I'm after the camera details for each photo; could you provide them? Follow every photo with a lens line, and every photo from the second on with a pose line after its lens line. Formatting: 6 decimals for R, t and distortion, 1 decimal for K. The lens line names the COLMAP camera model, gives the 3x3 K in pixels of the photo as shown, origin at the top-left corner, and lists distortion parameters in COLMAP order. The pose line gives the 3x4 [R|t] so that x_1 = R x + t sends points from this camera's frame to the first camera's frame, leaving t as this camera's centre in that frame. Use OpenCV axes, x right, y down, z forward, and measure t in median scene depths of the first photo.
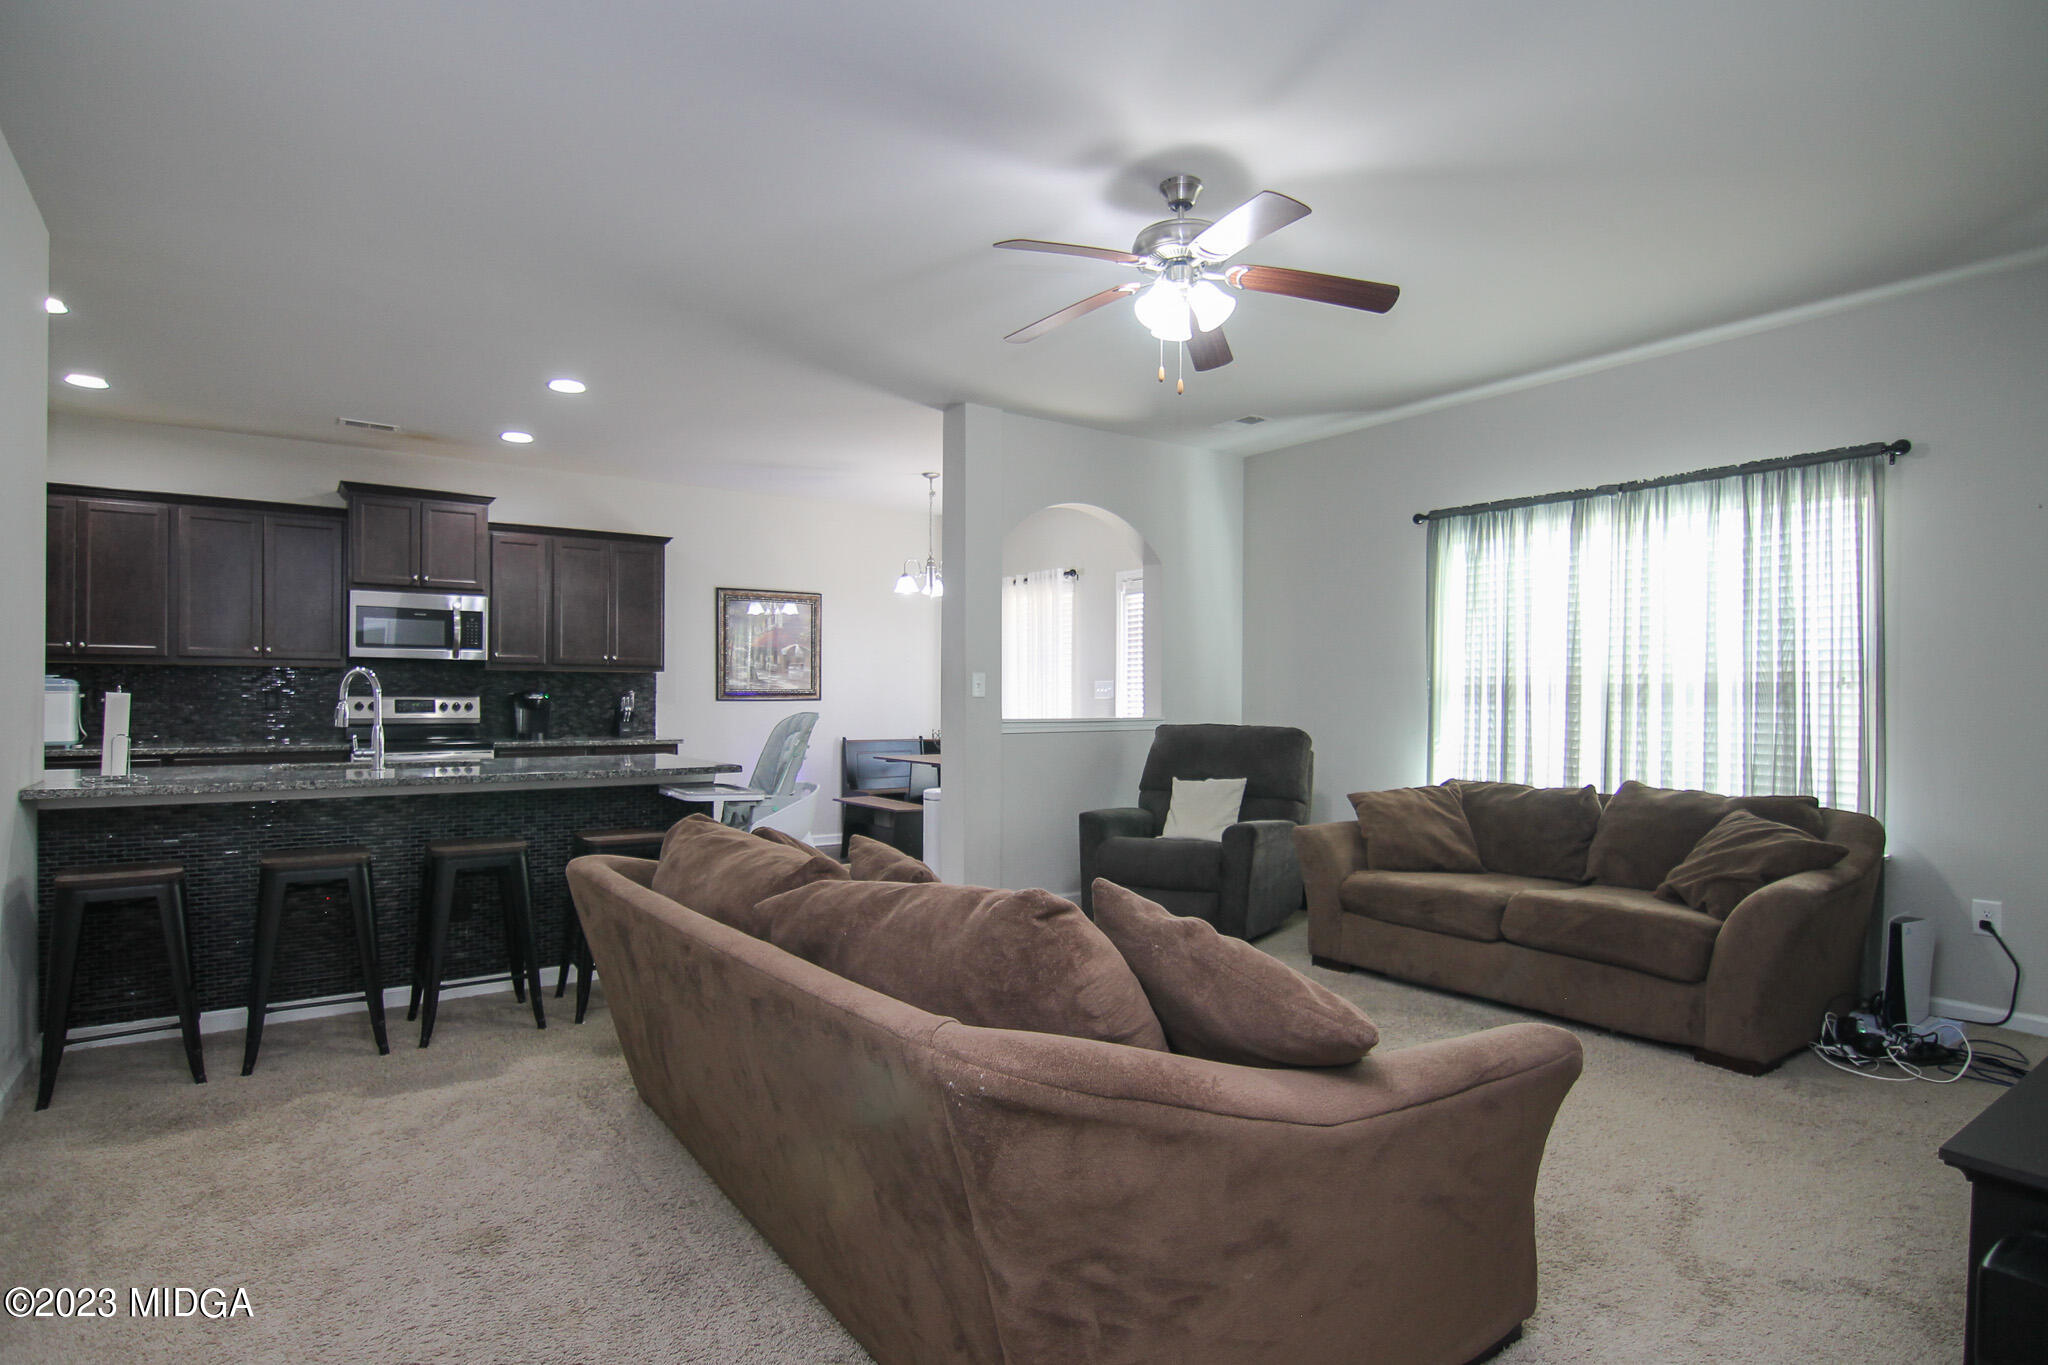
lens RADIAL K [[1060.0, 0, 1016.6], [0, 1060.0, 686.8], [0, 0, 1]] dist [-0.001757, 0.000043]
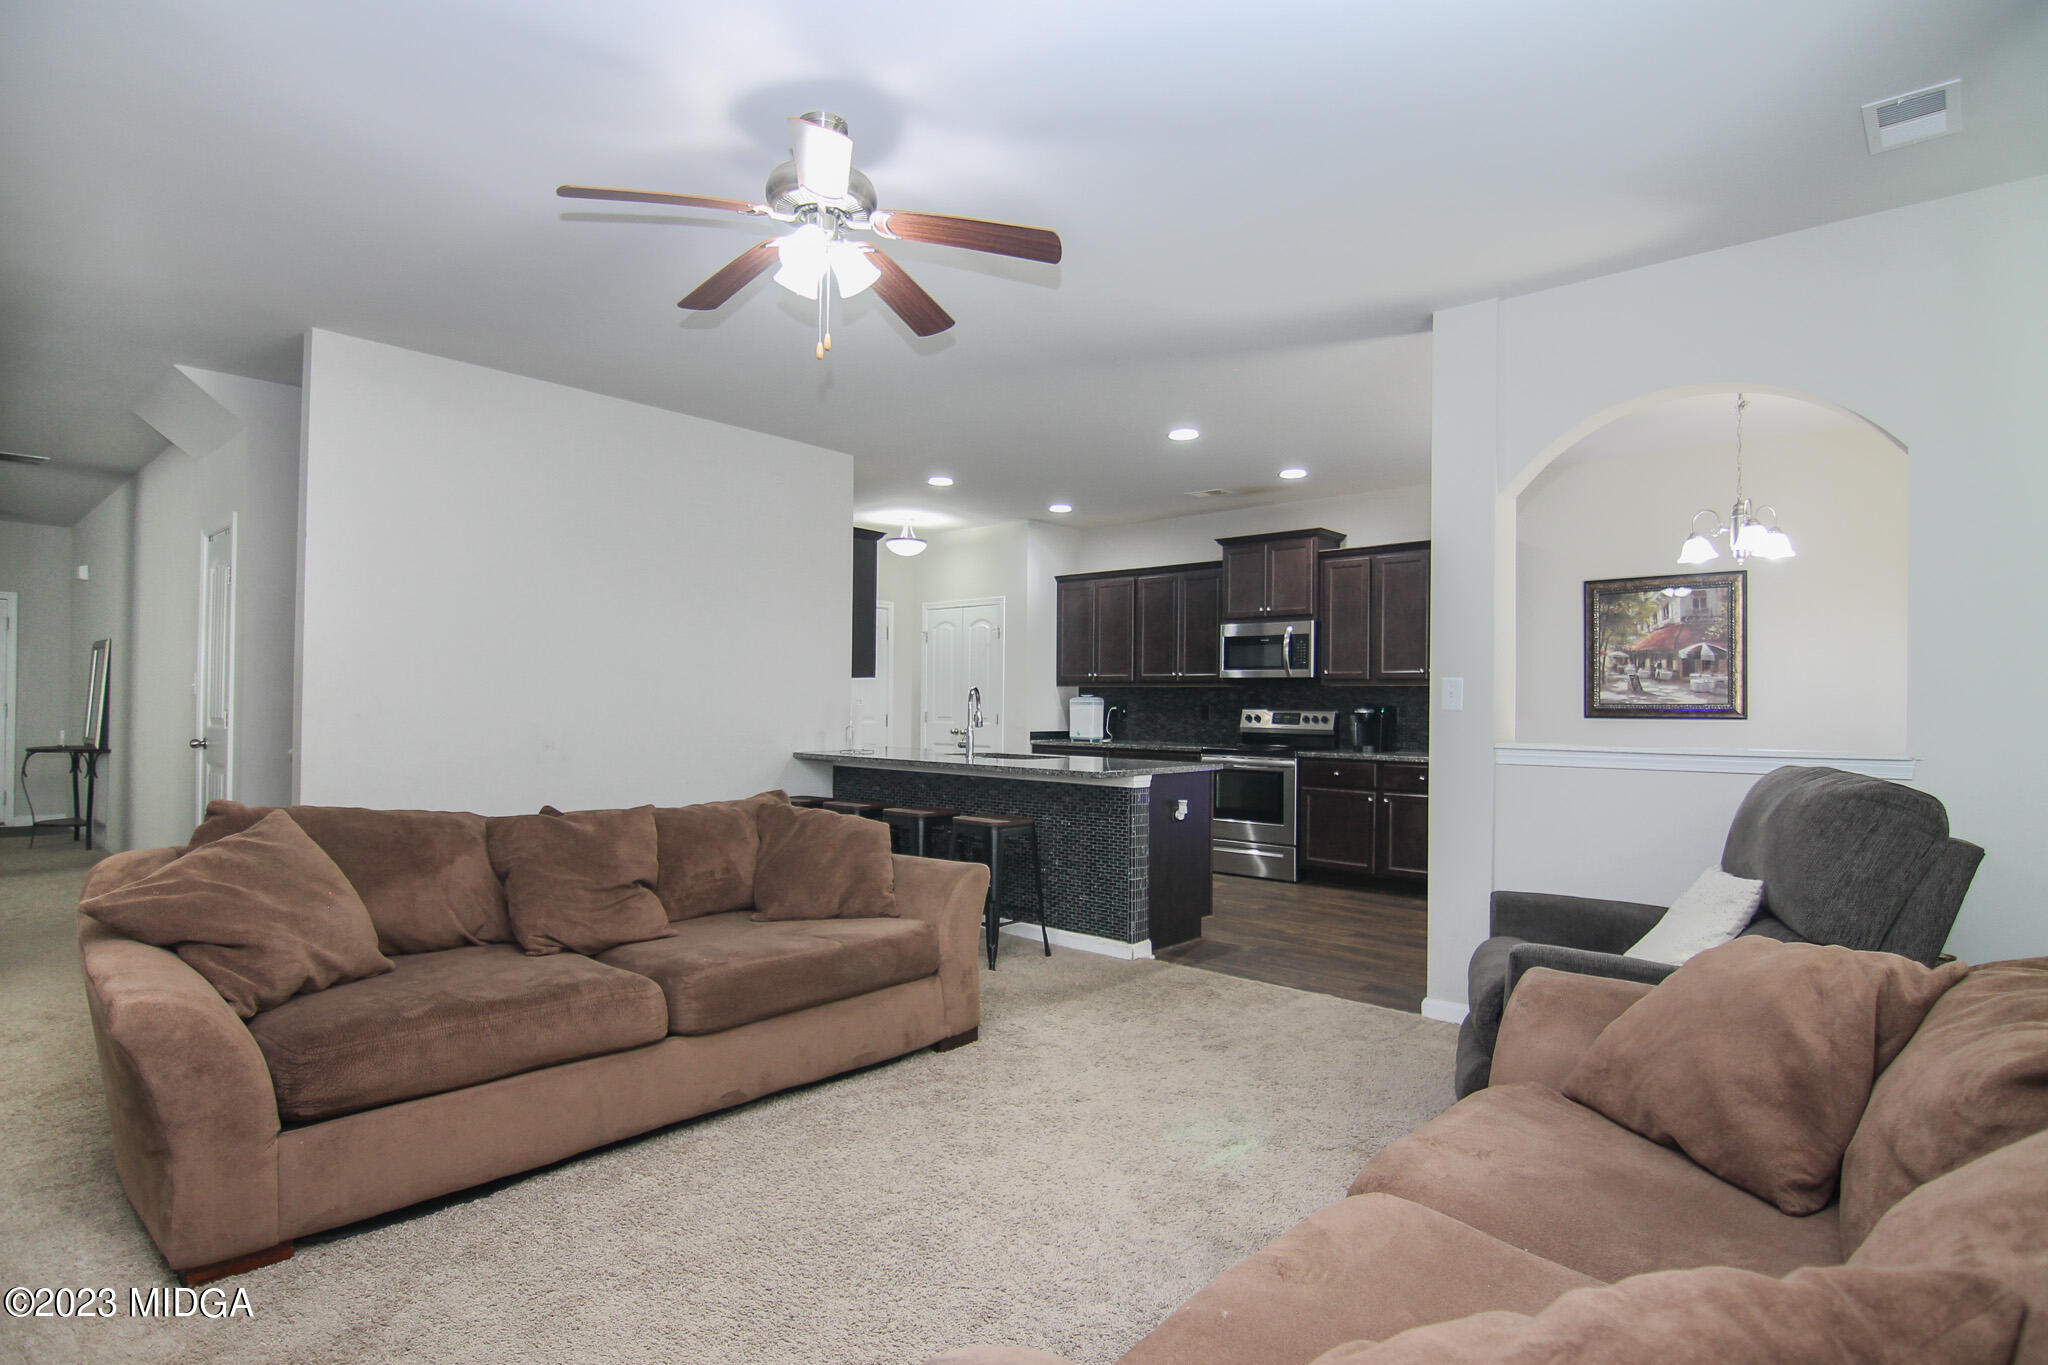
lens RADIAL K [[1060.0, 0, 1021.2], [0, 1060.0, 686.4], [0, 0, 1]] dist [-0.001757, 0.000043]
pose [[0.213731, -0.019135, -0.976705, 0.517912], [-0.001778, 0.999799, -0.019976, 0.007121], [0.976891, 0.006006, 0.213654, 0.474256]]
